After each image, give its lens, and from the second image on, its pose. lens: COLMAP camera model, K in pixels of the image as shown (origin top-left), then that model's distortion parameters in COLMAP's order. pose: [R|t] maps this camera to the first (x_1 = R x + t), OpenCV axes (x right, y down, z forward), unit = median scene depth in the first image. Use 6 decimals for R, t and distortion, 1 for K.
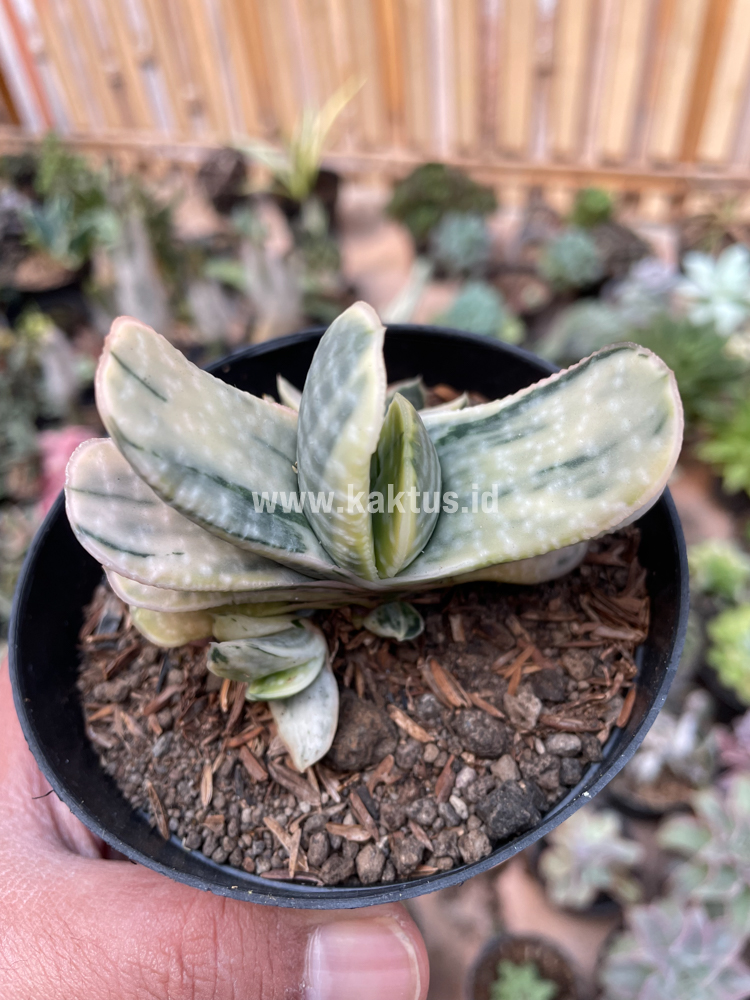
lens RADIAL K [[802.2, 0, 372.5], [0, 802.2, 488.3], [0, 0, 1]] dist [0.026895, -0.000679]
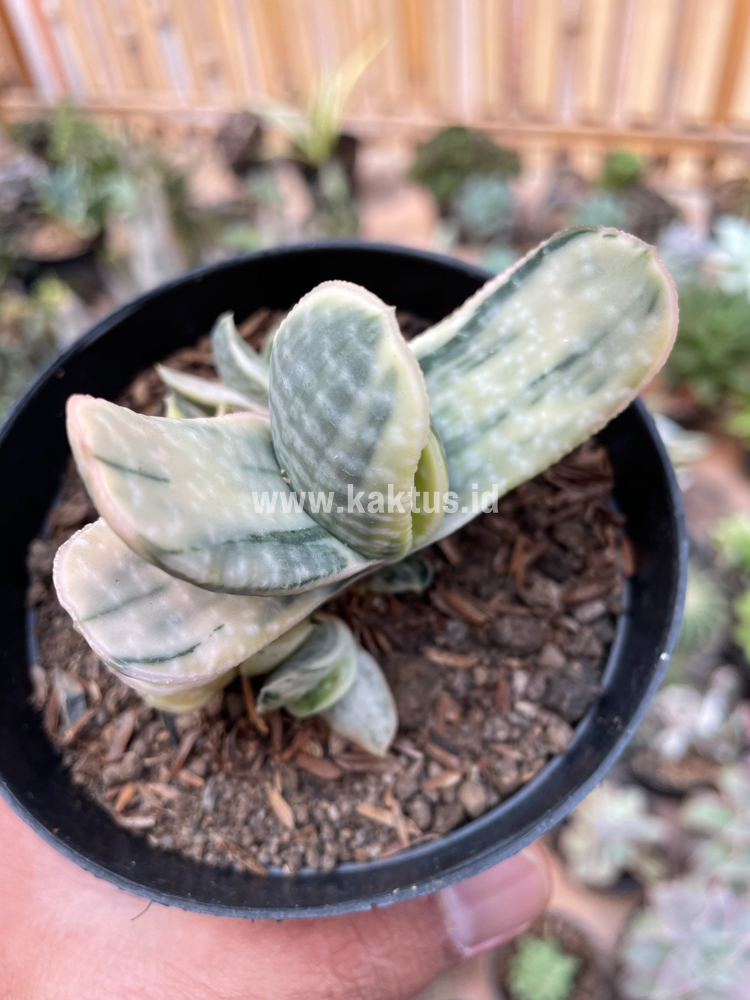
lens RADIAL K [[822.3, 0, 375.0], [0, 822.3, 500.0], [0, 0, 1]] dist [0.016340, -0.006569]
pose [[0.879781, -0.399048, 0.258354, -0.245351], [0.338193, 0.907325, 0.249773, -0.189692], [-0.334082, -0.132372, 0.933202, 0.126541]]
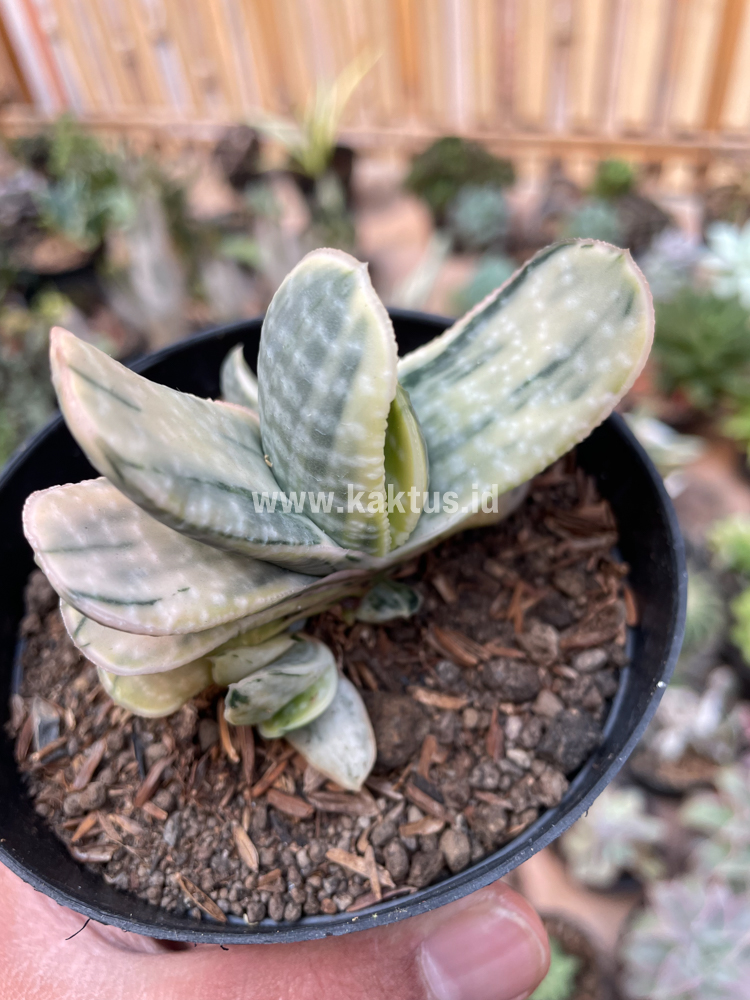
lens RADIAL K [[815.4, 0, 375.0], [0, 815.4, 500.0], [0, 0, 1]] dist [0.023565, 0.001531]
pose [[0.911146, -0.297184, 0.285471, -0.252619], [0.303229, 0.952618, 0.023880, 0.028650], [-0.279042, 0.064805, 0.958090, 0.101478]]
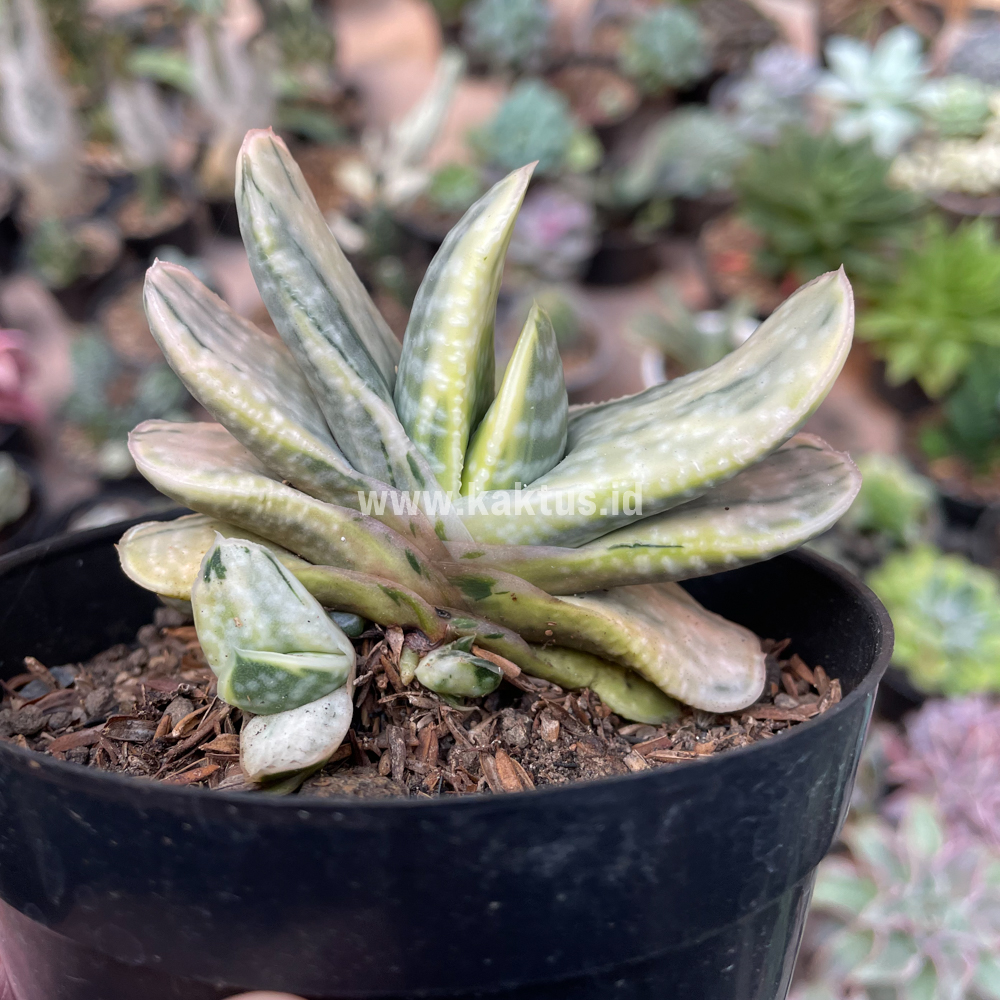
lens RADIAL K [[1118.4, 0, 437.9], [0, 1118.4, 355.4], [0, 0, 1]] dist [0.025280, -0.001912]
pose [[0.963047, 0.183352, -0.197289, 0.169046], [-0.269334, 0.655786, -0.705268, 0.763223], [0.000067, 0.732343, 0.680936, 0.183965]]
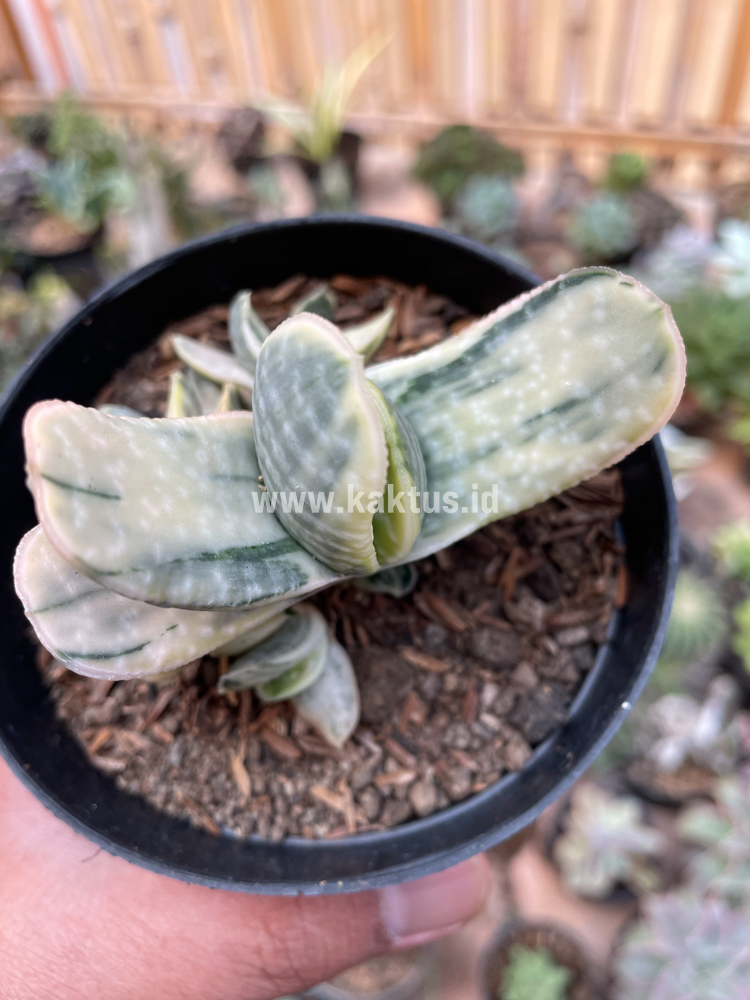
lens RADIAL K [[815.4, 0, 375.0], [0, 815.4, 500.0], [0, 0, 1]] dist [0.023565, 0.001531]
pose [[0.947083, -0.289729, 0.138172, -0.104206], [0.233688, 0.917449, 0.321990, -0.262226], [-0.220056, -0.272662, 0.936606, 0.131461]]
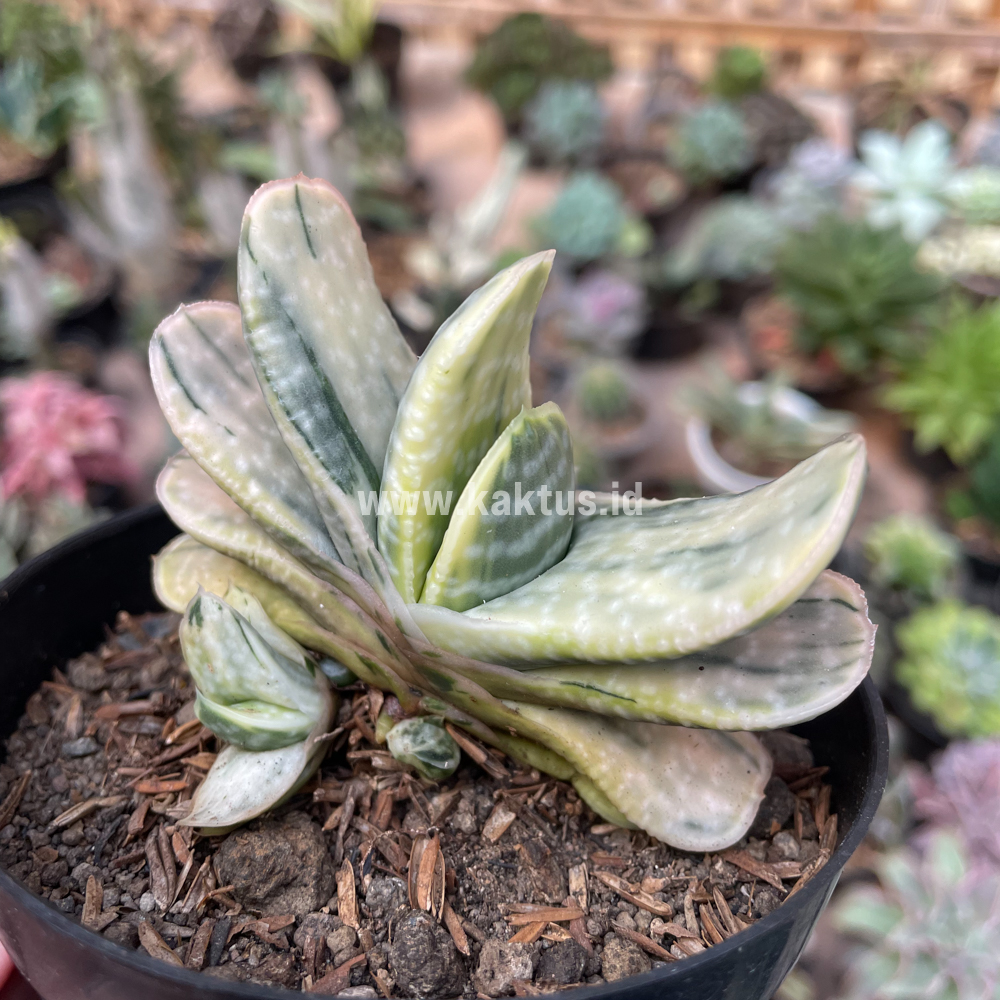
lens RADIAL K [[1043.2, 0, 480.8], [0, 1043.2, 431.9], [0, 0, 1]] dist [0.020703, -0.004294]
pose [[0.818653, 0.375634, -0.434403, 0.409622], [-0.549134, 0.733431, -0.400662, 0.343066], [0.168102, 0.566549, 0.806699, 0.149844]]
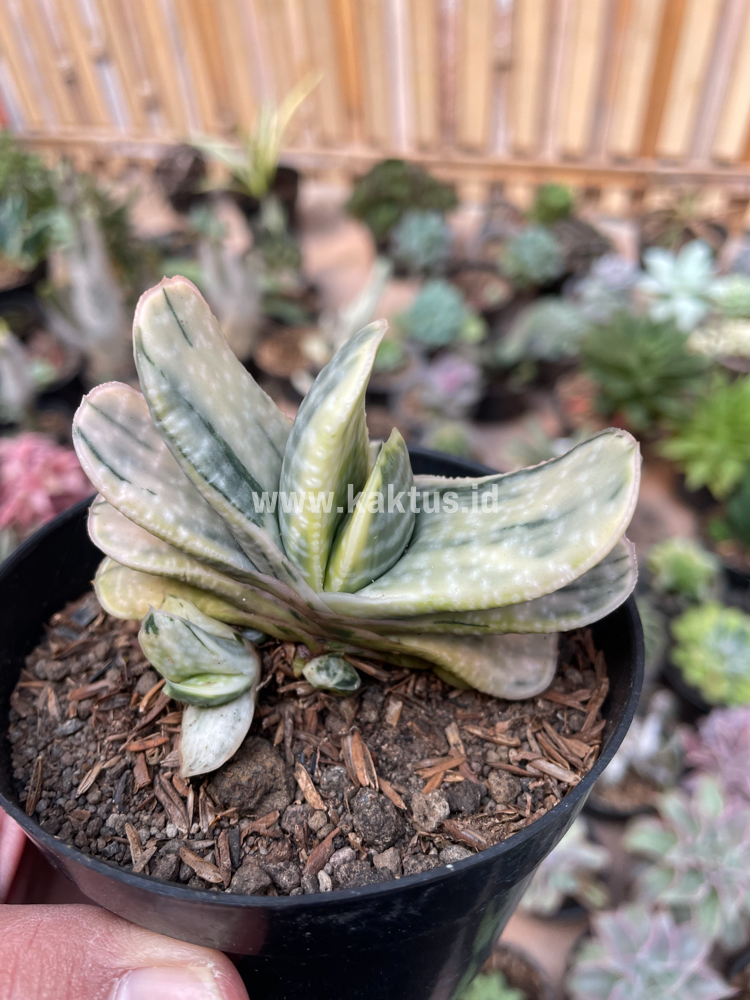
lens RADIAL K [[794.4, 0, 360.7], [0, 794.4, 484.1], [0, 0, 1]] dist [0.018900, -0.000225]
pose [[0.940670, 0.283729, -0.186110, 0.199205], [-0.330651, 0.889657, -0.314930, 0.288352], [0.076219, 0.357782, 0.930689, 0.021939]]
